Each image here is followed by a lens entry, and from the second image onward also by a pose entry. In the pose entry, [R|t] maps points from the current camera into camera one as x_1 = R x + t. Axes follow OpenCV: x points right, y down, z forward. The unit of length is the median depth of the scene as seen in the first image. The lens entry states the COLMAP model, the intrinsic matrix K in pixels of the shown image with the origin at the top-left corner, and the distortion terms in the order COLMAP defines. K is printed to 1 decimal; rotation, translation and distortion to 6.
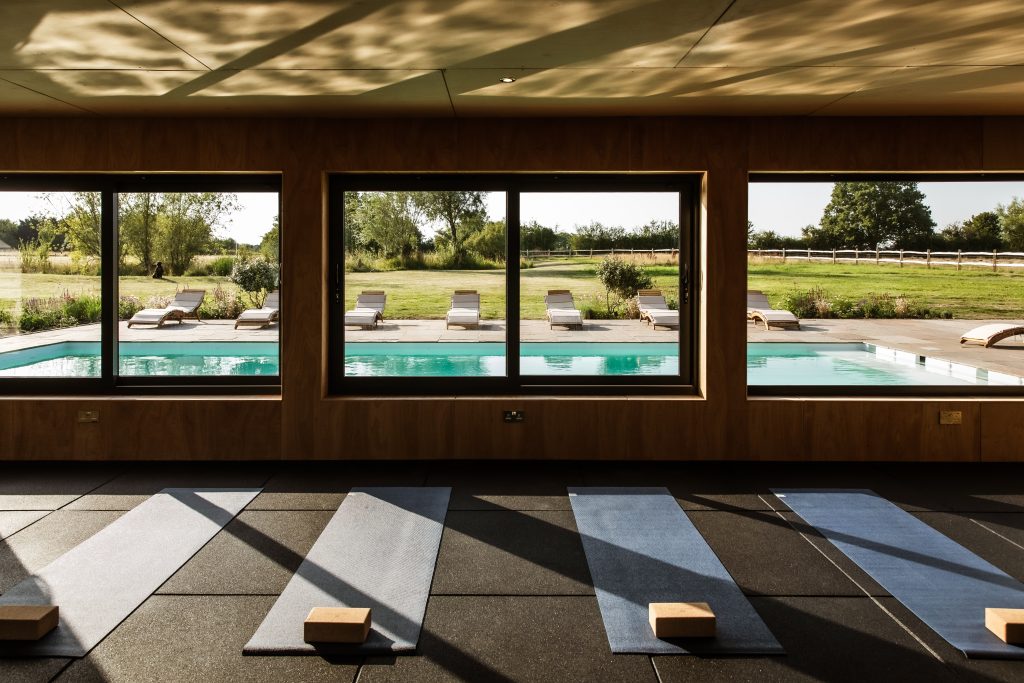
lens RADIAL K [[693.7, 0, 512.0], [0, 693.7, 341.5], [0, 0, 1]] dist [-0.032418, -0.000598]
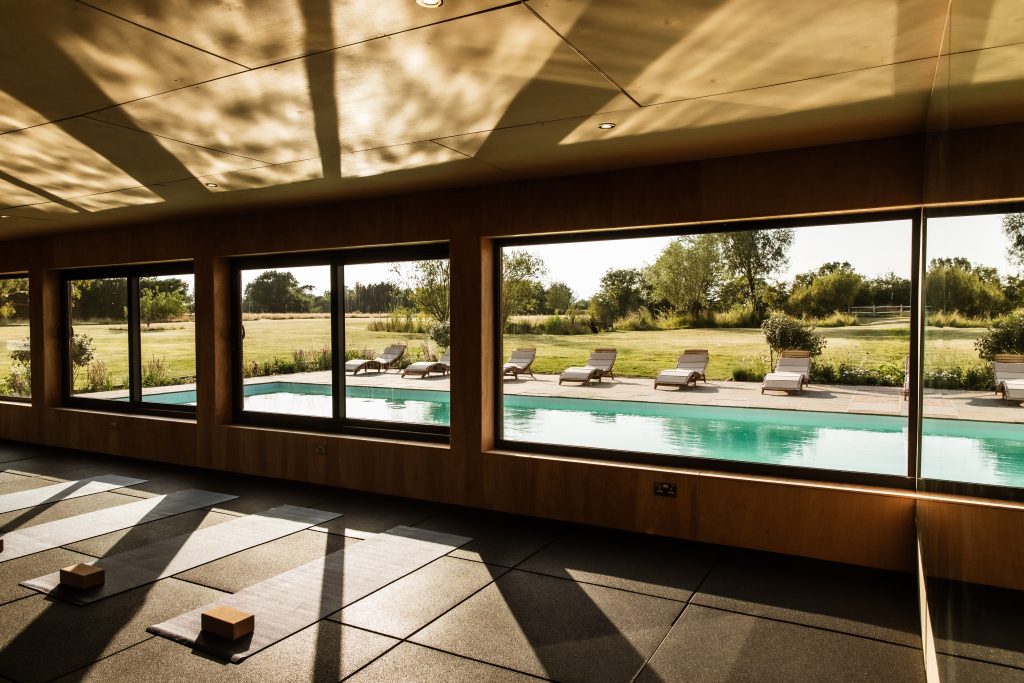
lens RADIAL K [[712.9, 0, 512.0], [0, 712.9, 341.5], [0, 0, 1]] dist [0.001791, 0.001831]
pose [[0.882112, 0.008450, -0.470963, 0.281587], [-0.048421, 0.996169, -0.072819, -0.001355], [0.468544, 0.087039, 0.879142, 0.014941]]
